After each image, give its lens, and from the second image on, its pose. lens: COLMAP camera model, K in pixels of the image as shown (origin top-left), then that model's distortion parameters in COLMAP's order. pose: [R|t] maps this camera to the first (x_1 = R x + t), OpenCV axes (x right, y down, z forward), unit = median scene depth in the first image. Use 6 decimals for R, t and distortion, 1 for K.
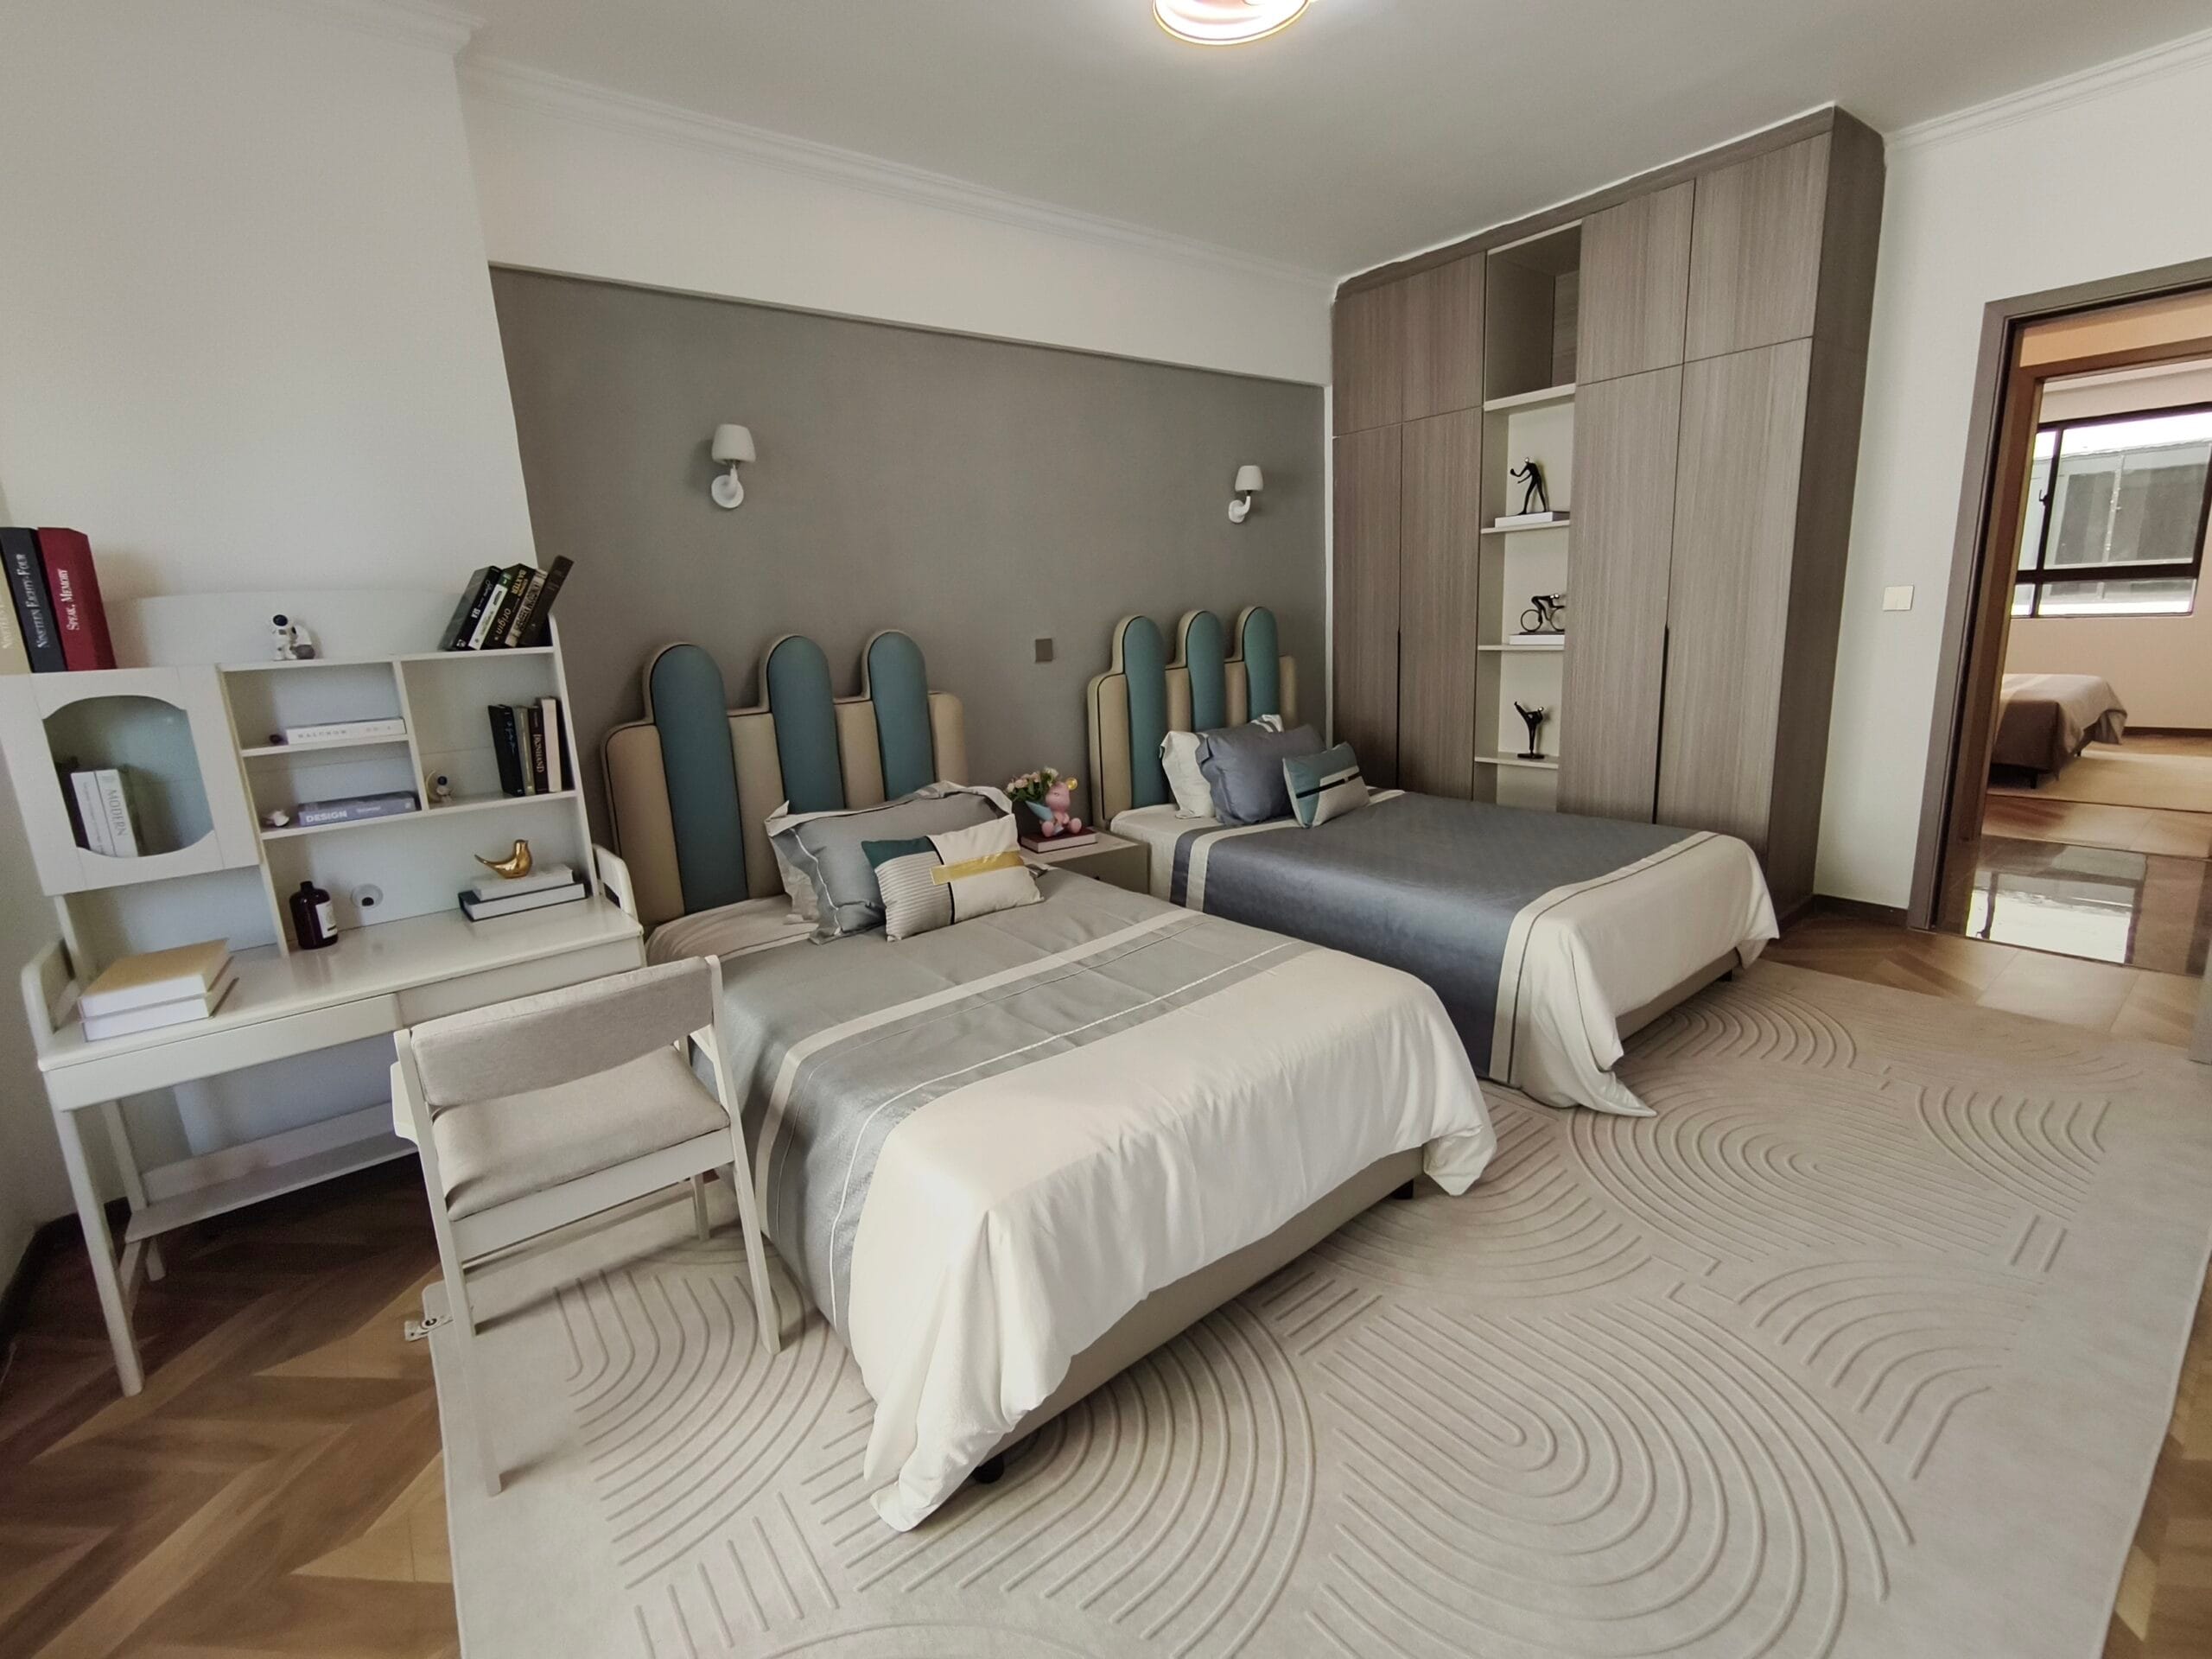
lens RADIAL K [[1053.7, 0, 1111.1], [0, 1053.7, 835.3], [0, 0, 1]] dist [-0.001481, 0.000200]
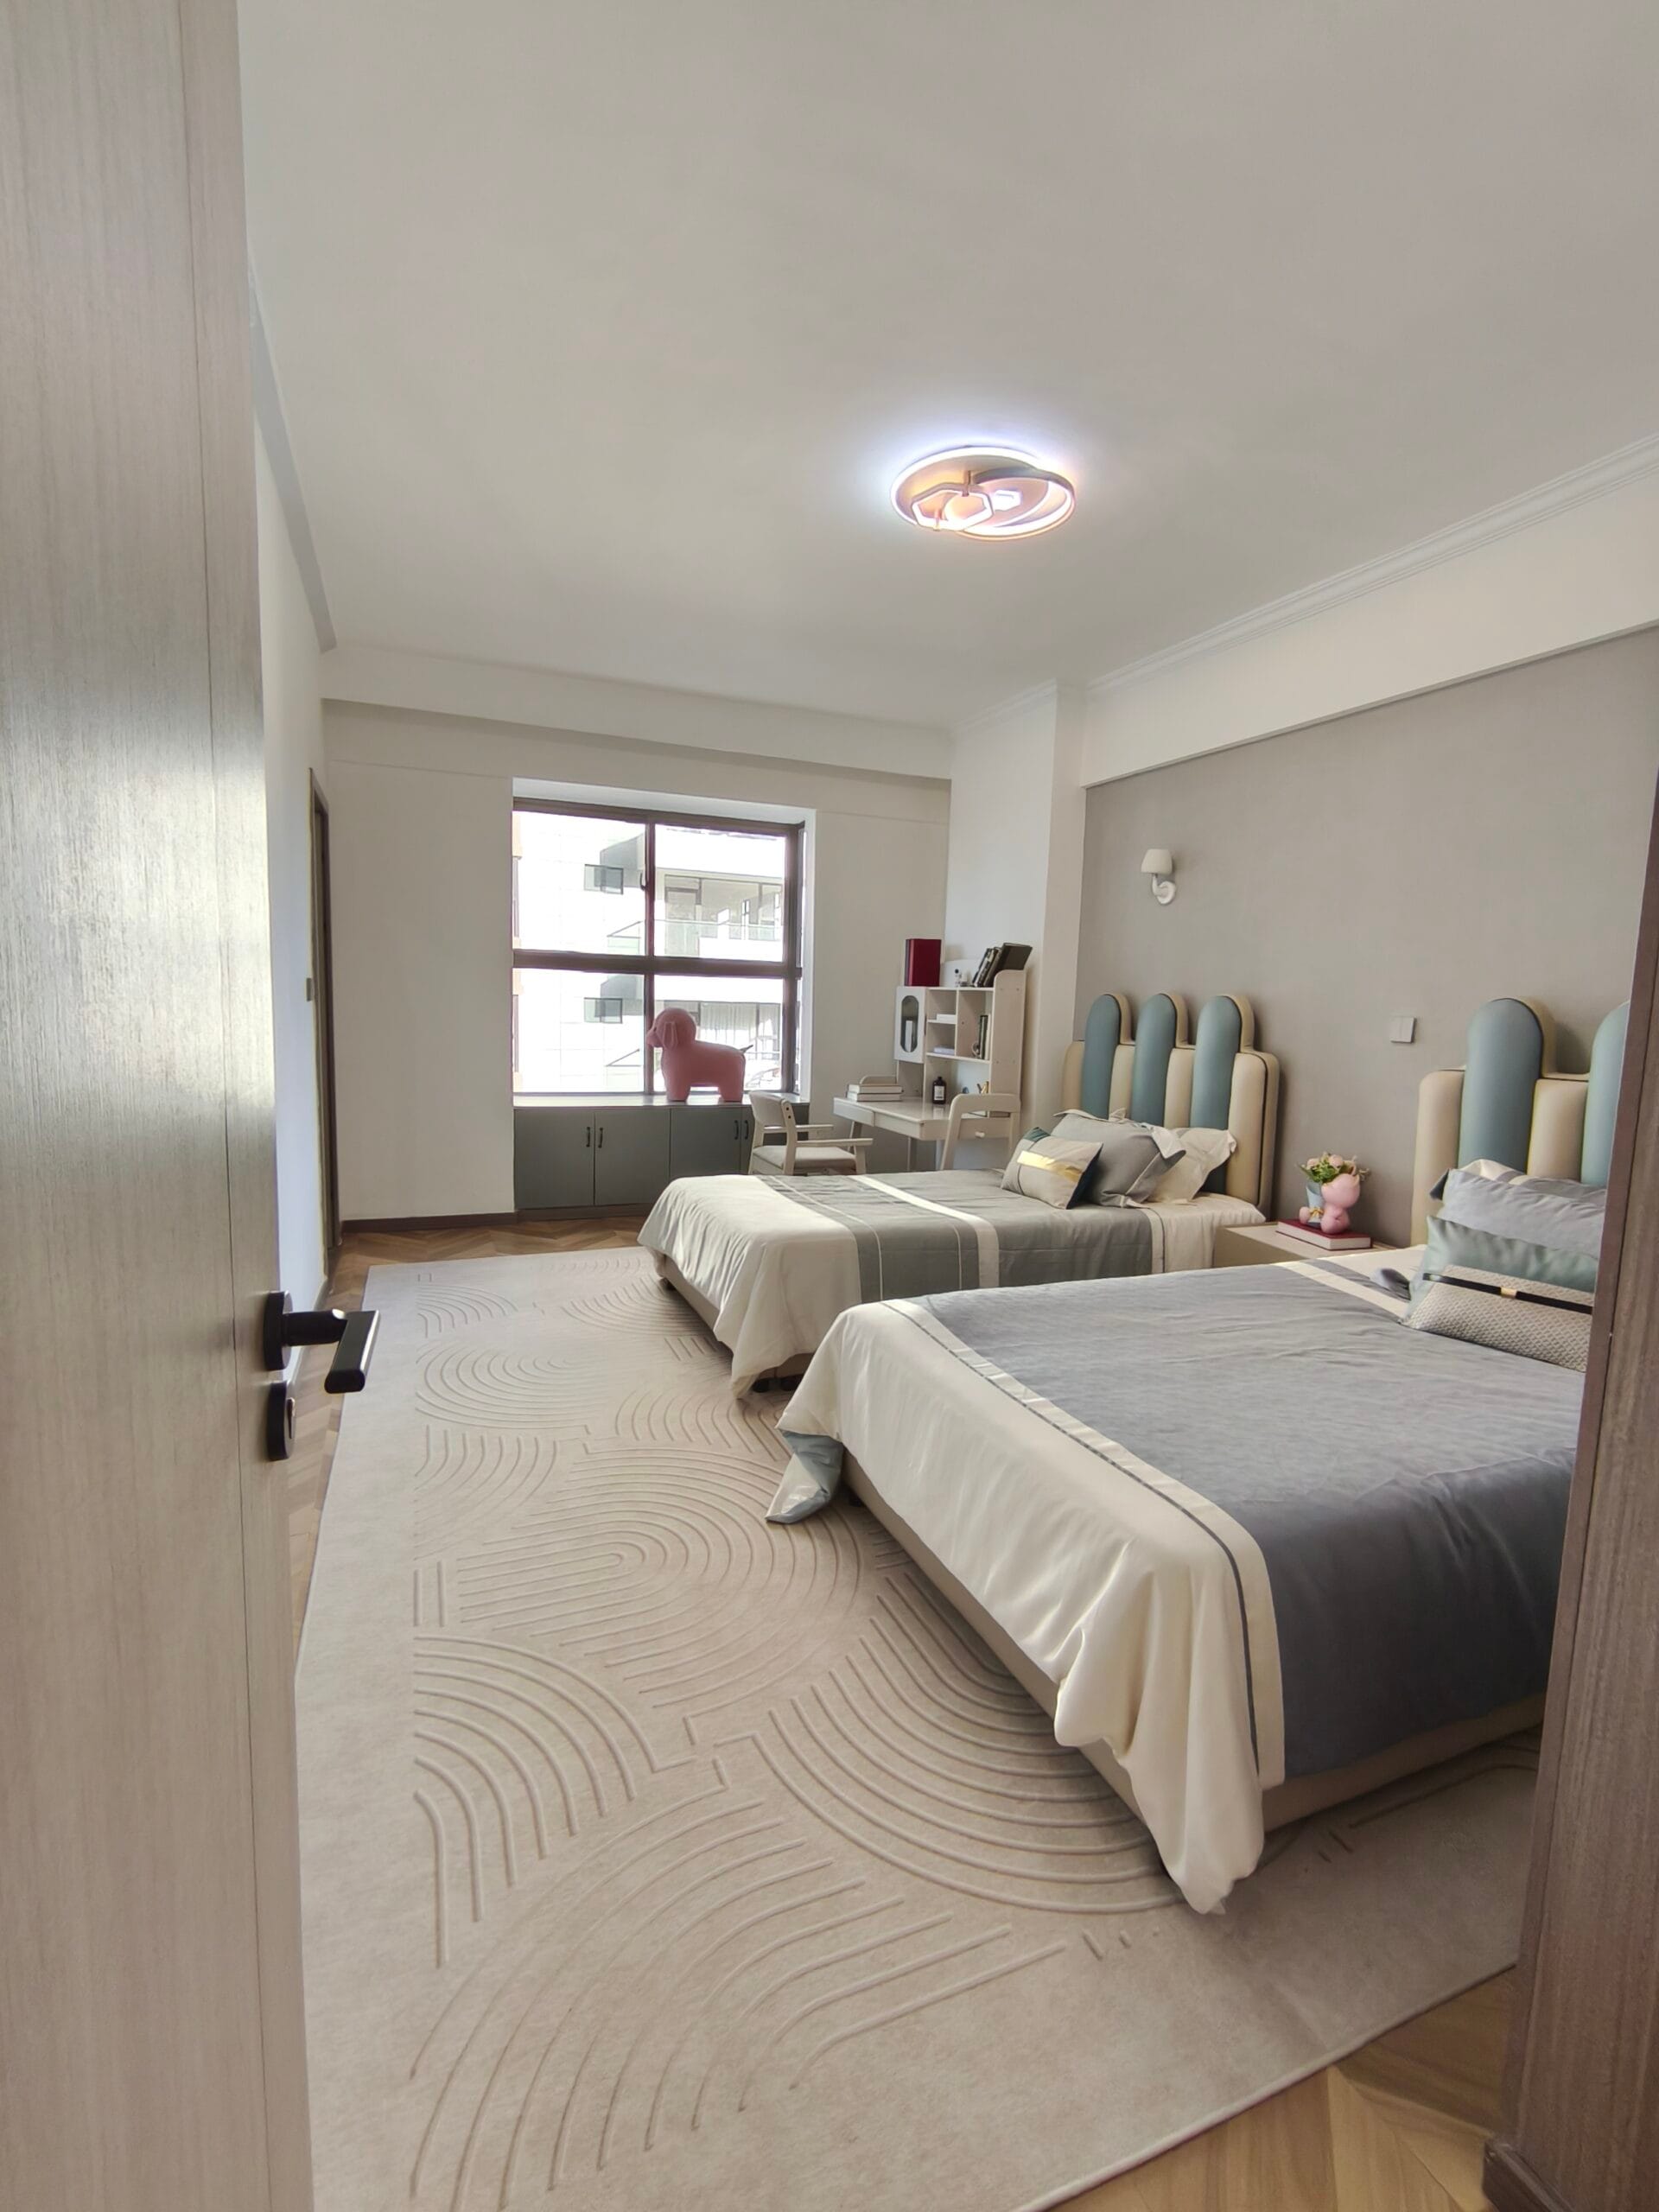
lens RADIAL K [[979.9, 0, 828.7], [0, 979.9, 1106.0], [0, 0, 1]] dist [0.003245, 0.001457]
pose [[-0.301136, 0.149646, -0.941766, 1.340342], [-0.215227, 0.951459, 0.220007, -0.306777], [0.928975, 0.268945, -0.254311, 1.240551]]
